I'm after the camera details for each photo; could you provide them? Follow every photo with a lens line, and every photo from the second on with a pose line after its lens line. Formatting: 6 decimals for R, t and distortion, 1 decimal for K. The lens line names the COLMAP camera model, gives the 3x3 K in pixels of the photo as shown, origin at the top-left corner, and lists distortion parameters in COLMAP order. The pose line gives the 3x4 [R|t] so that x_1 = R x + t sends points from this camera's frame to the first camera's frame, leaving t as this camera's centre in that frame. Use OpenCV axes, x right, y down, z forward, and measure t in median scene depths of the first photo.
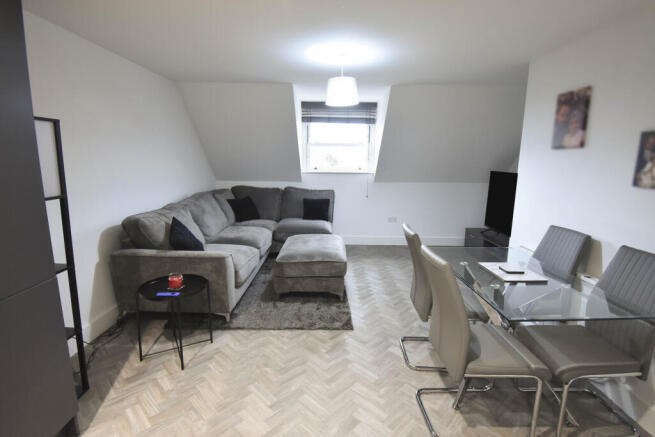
lens RADIAL K [[324.4, 0, 327.5], [0, 324.4, 218.5], [0, 0, 1]] dist [0.000388, -0.015412]
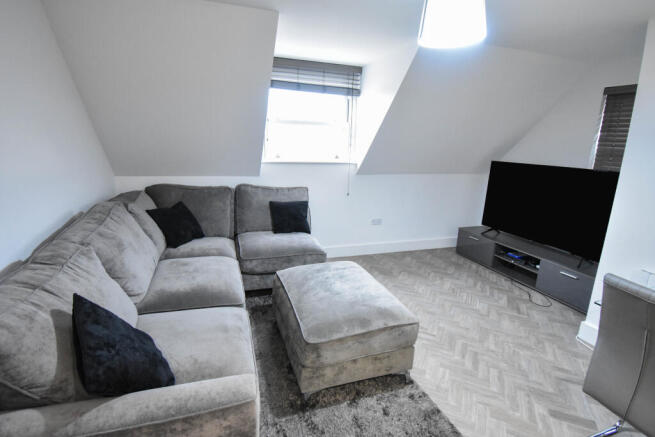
lens RADIAL K [[324.4, 0, 327.5], [0, 324.4, 218.5], [0, 0, 1]] dist [0.000388, -0.015412]
pose [[0.942260, -0.058711, 0.329697, -0.184803], [0.040161, 0.997218, 0.062800, -0.064022], [-0.332467, -0.045933, 0.941996, 0.319739]]
